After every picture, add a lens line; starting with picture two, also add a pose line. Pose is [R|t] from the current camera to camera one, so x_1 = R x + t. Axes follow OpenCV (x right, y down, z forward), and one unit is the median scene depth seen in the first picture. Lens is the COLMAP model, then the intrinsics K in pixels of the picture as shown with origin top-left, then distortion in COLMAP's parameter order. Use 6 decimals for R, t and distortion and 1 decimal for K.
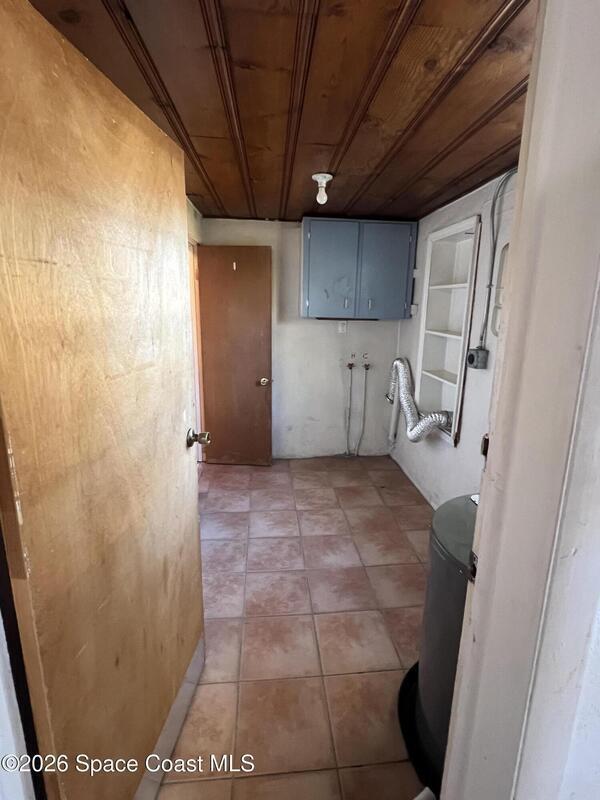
lens RADIAL K [[409.3, 0, 298.3], [0, 409.3, 397.8], [0, 0, 1]] dist [0.000662, 0.000449]
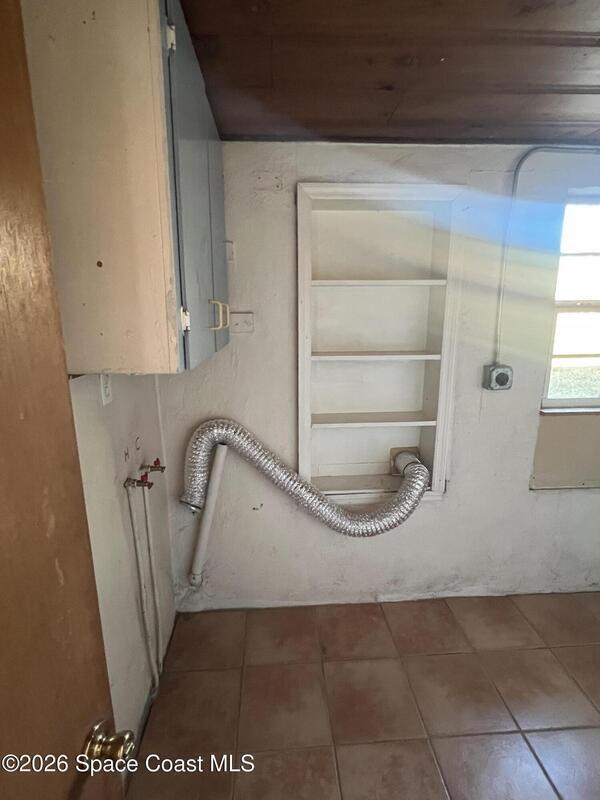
lens RADIAL K [[409.3, 0, 298.3], [0, 409.3, 397.8], [0, 0, 1]] dist [0.000662, 0.000449]
pose [[0.011326, -0.233082, 0.972391, -0.242218], [0.234259, 0.946009, 0.224030, -0.225211], [-0.972108, 0.225254, 0.065316, 0.925458]]
